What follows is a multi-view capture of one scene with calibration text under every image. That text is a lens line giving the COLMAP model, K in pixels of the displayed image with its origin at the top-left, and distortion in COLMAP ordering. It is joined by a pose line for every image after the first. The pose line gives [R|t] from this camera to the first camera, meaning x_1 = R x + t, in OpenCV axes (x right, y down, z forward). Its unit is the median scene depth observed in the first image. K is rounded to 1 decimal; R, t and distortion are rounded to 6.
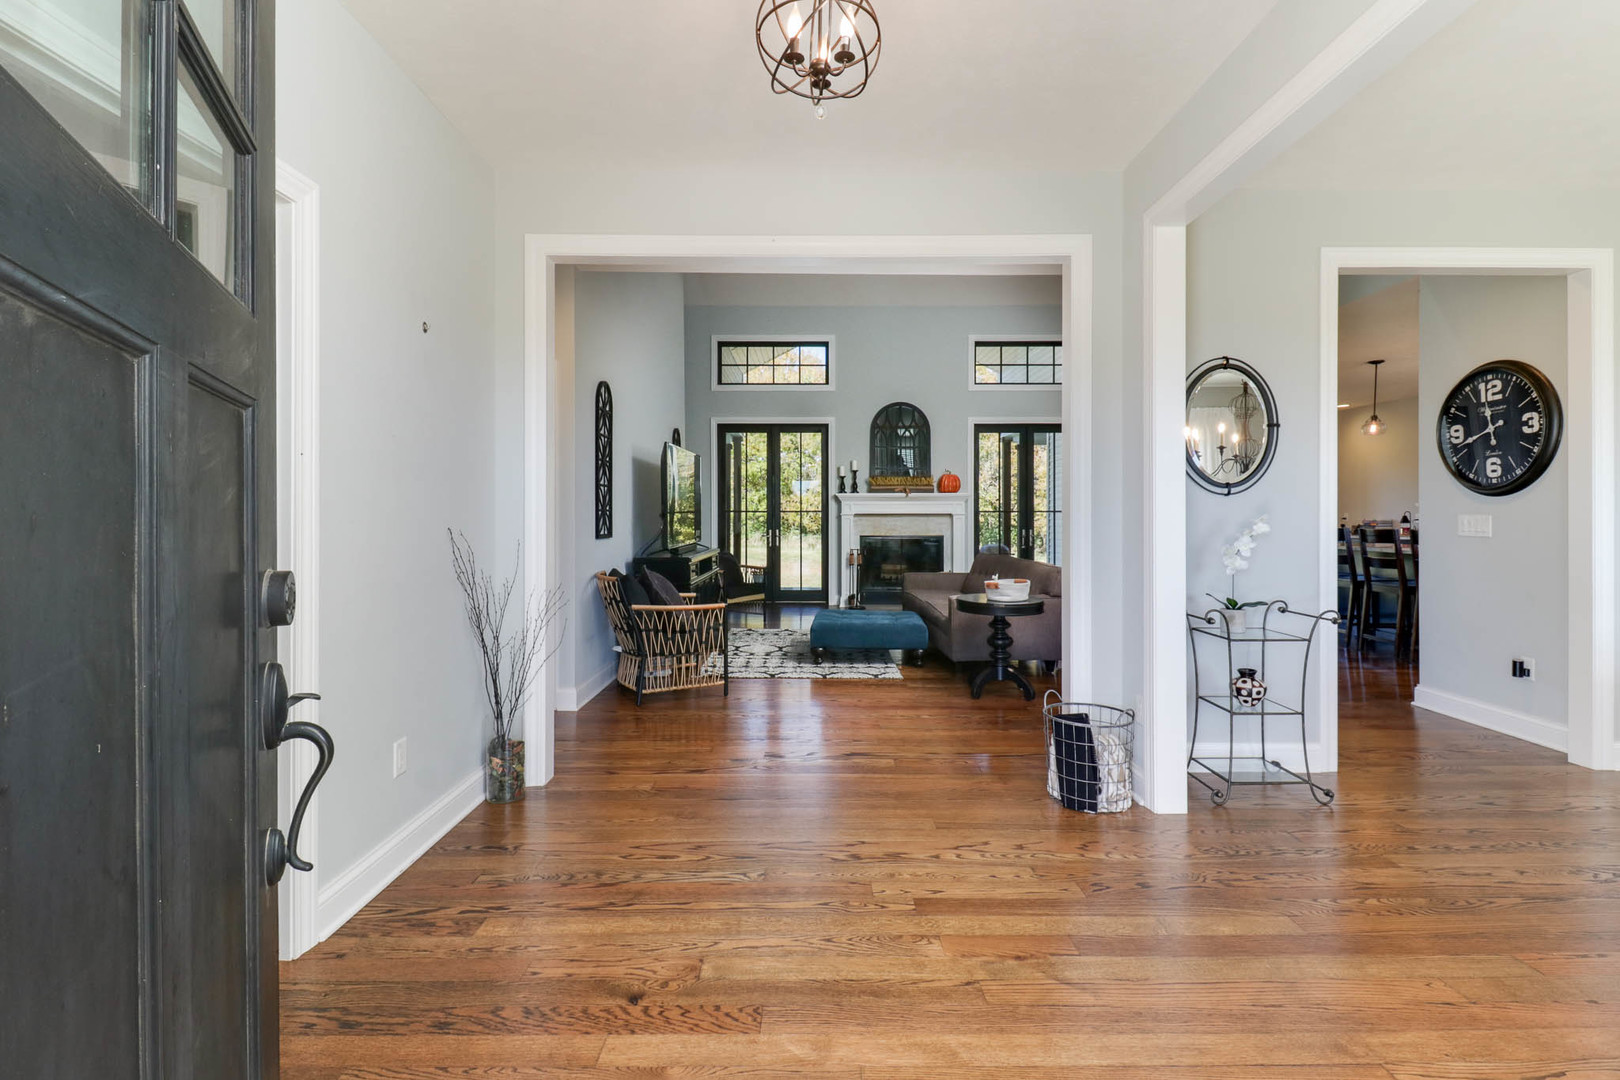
lens RADIAL K [[767.8, 0, 811.5], [0, 767.8, 508.8], [0, 0, 1]] dist [-0.000565, -0.000636]
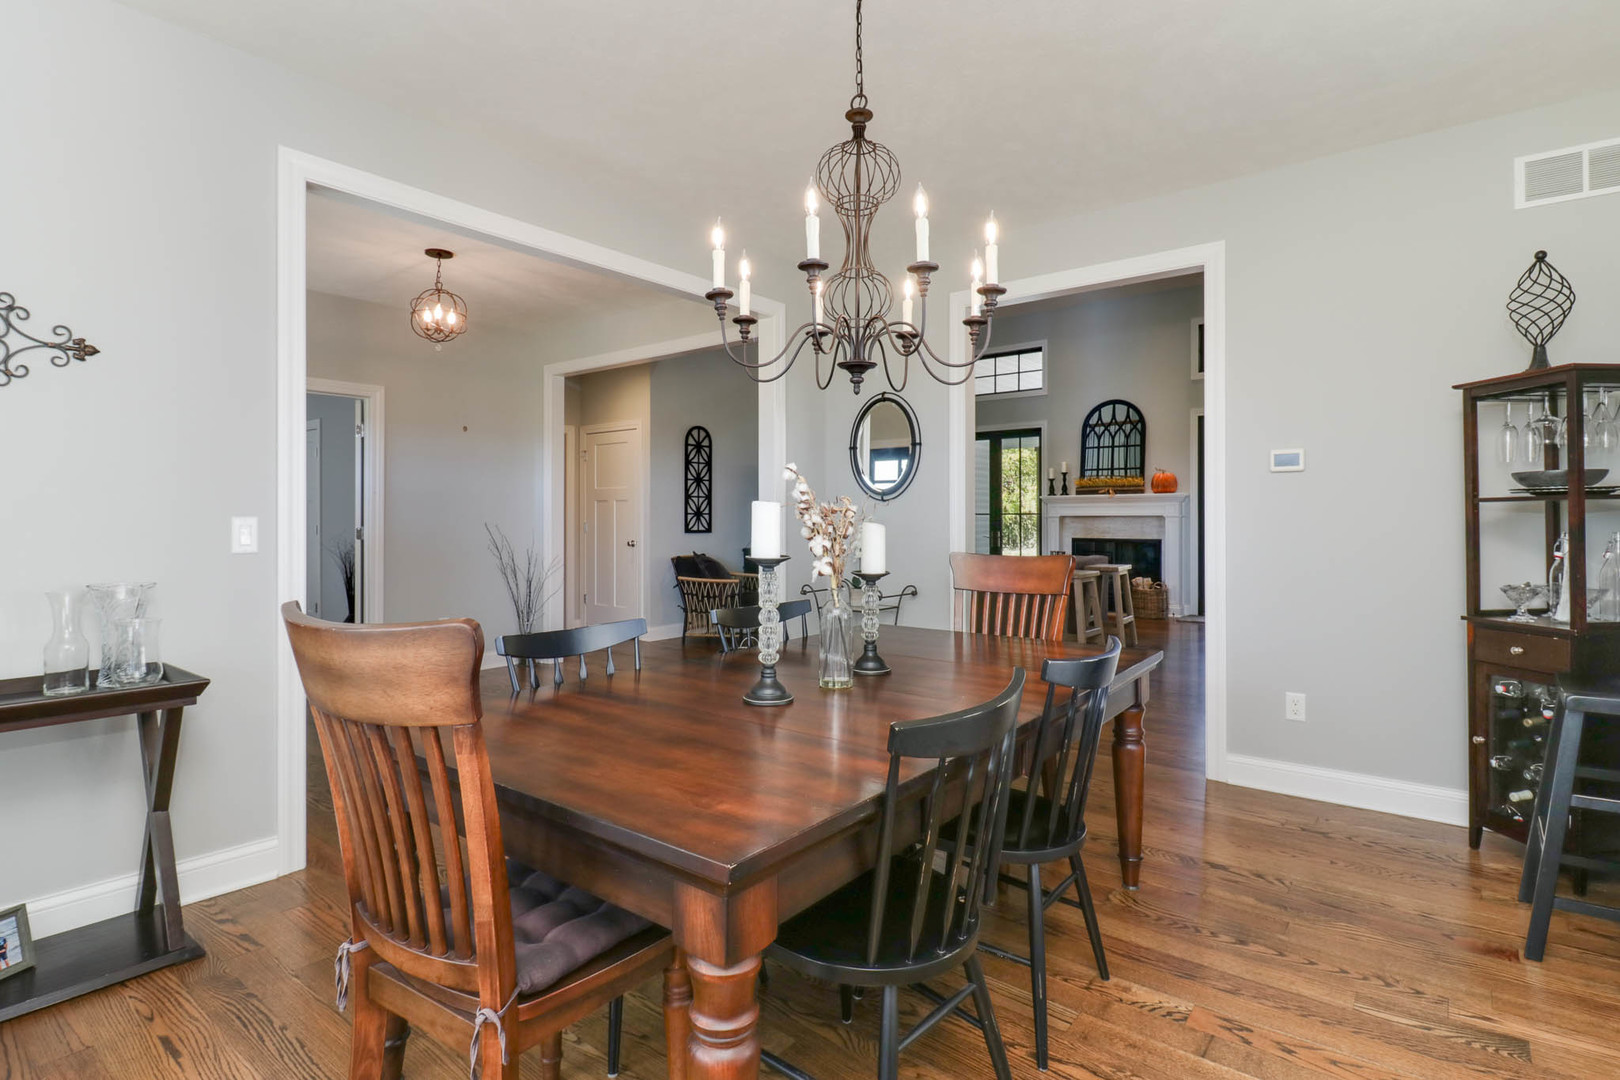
lens RADIAL K [[828.2, 0, 805.9], [0, 828.2, 507.5], [0, 0, 1]] dist [0.001708, -0.000081]
pose [[0.772292, -0.006991, -0.635229, 0.490915], [0.004783, 0.999975, -0.005190, -0.000444], [0.635249, 0.000969, 0.772307, -0.051776]]
